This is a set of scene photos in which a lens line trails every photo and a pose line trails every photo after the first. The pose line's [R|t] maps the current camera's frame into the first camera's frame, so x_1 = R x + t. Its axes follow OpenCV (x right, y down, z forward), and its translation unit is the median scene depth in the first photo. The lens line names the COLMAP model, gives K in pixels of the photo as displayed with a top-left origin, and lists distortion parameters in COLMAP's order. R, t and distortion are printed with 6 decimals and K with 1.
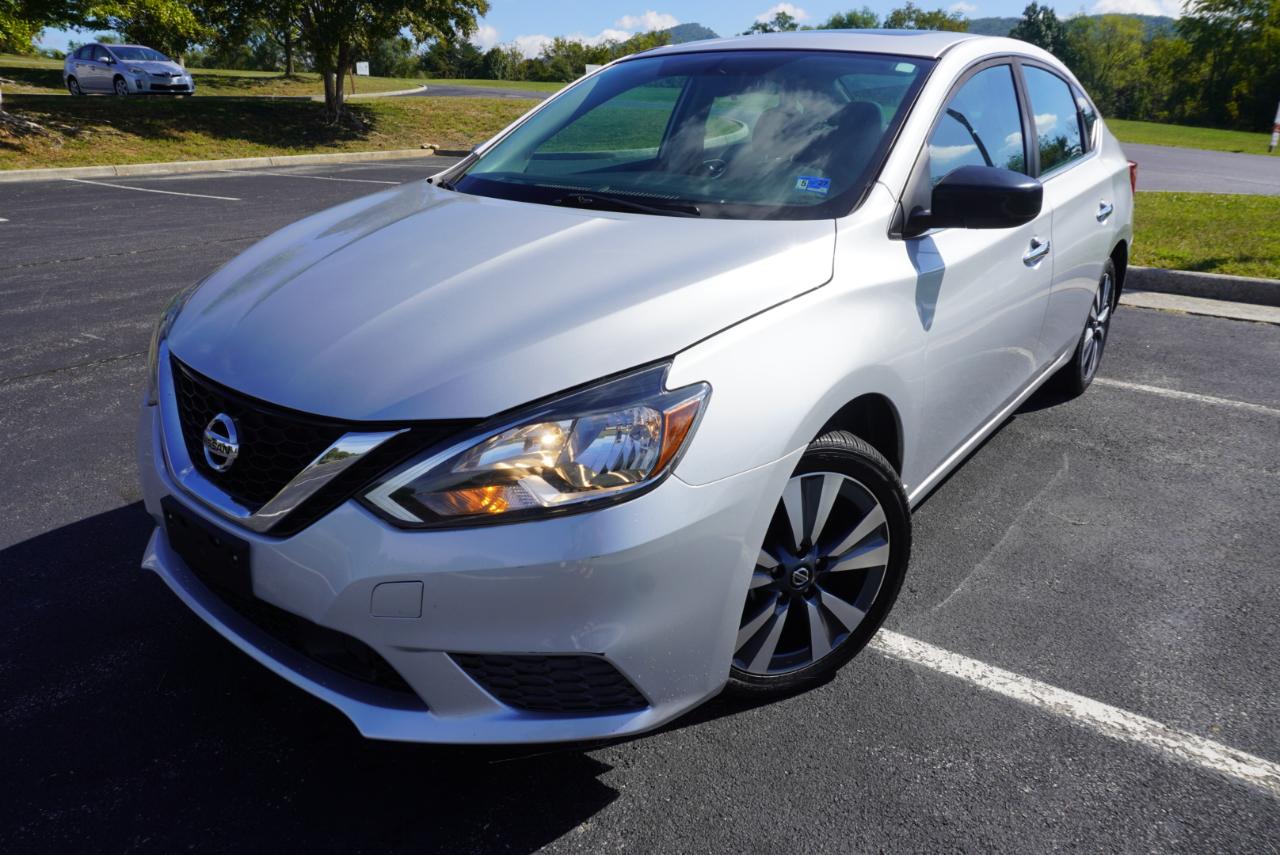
lens RADIAL K [[847.2, 0, 639.5], [0, 847.2, 422.5], [0, 0, 1]] dist [-0.032795, 0.019311]
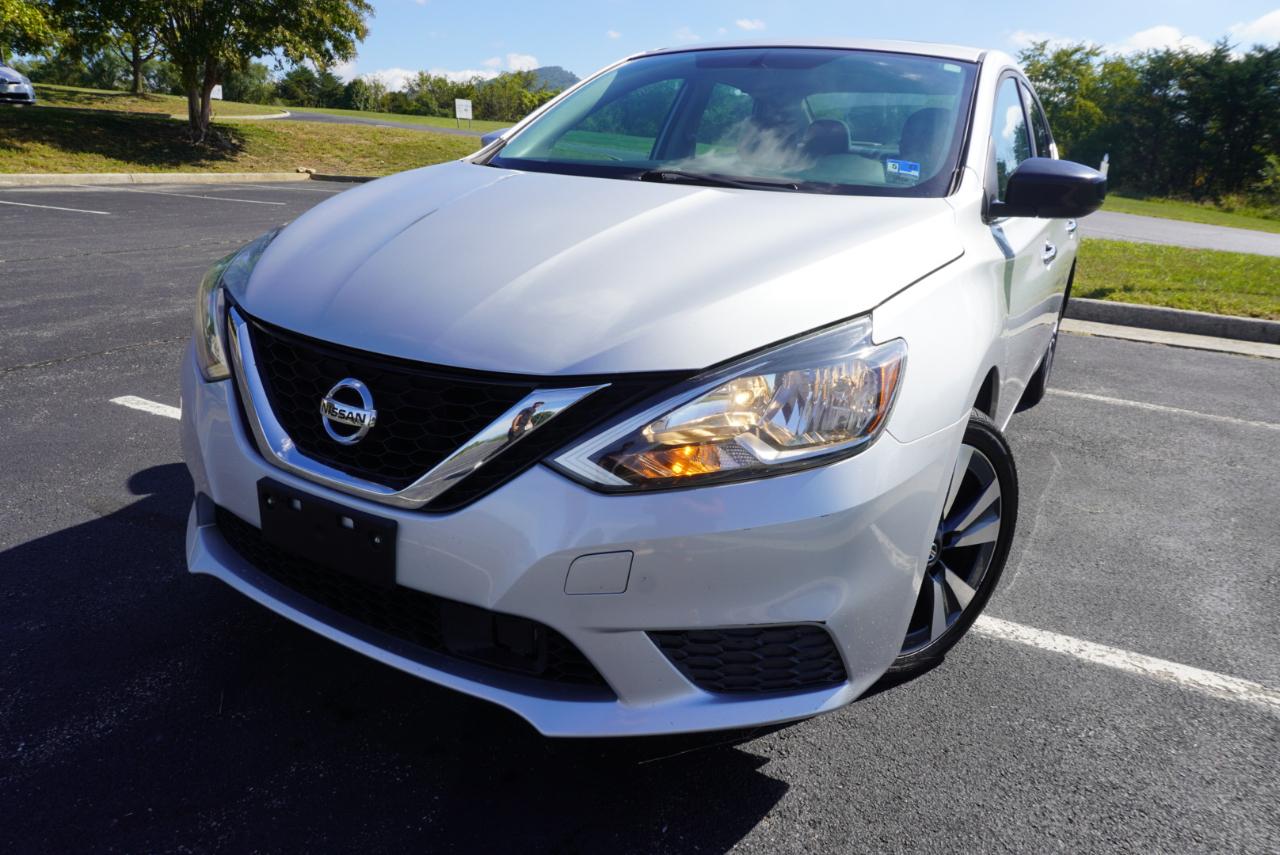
lens RADIAL K [[848.1, 0, 617.6], [0, 848.1, 428.5], [0, 0, 1]] dist [-0.038349, 0.027602]
pose [[0.987533, -0.006156, 0.157293, -0.190803], [0.013138, 0.998972, -0.043392, 0.044691], [-0.156864, 0.044918, 0.986598, 0.047632]]
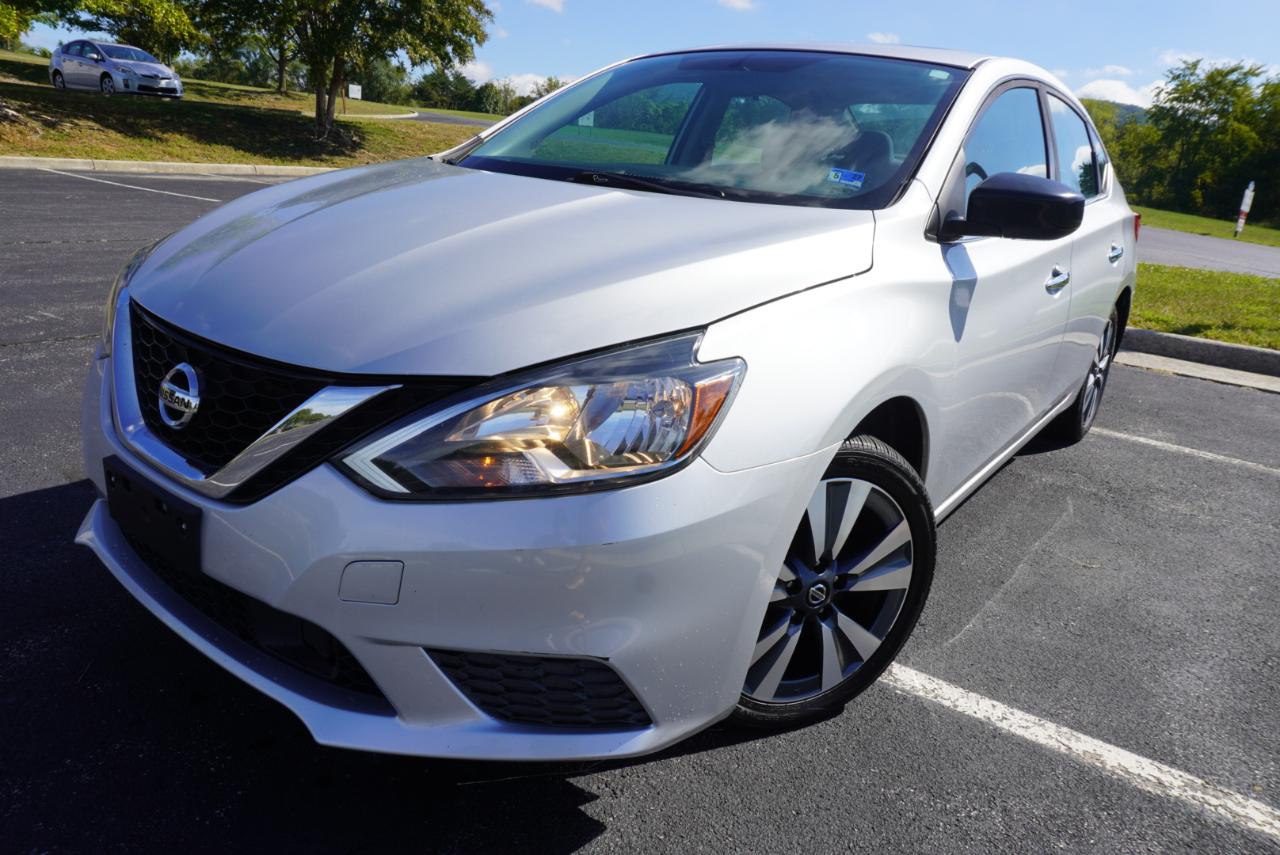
lens RADIAL K [[840.8, 0, 636.1], [0, 840.8, 428.4], [0, 0, 1]] dist [-0.033554, 0.018865]
pose [[0.997070, 0.066741, 0.037382, -0.028318], [-0.064926, 0.996743, -0.047829, 0.036050], [-0.040452, 0.045261, 0.998156, 0.061325]]
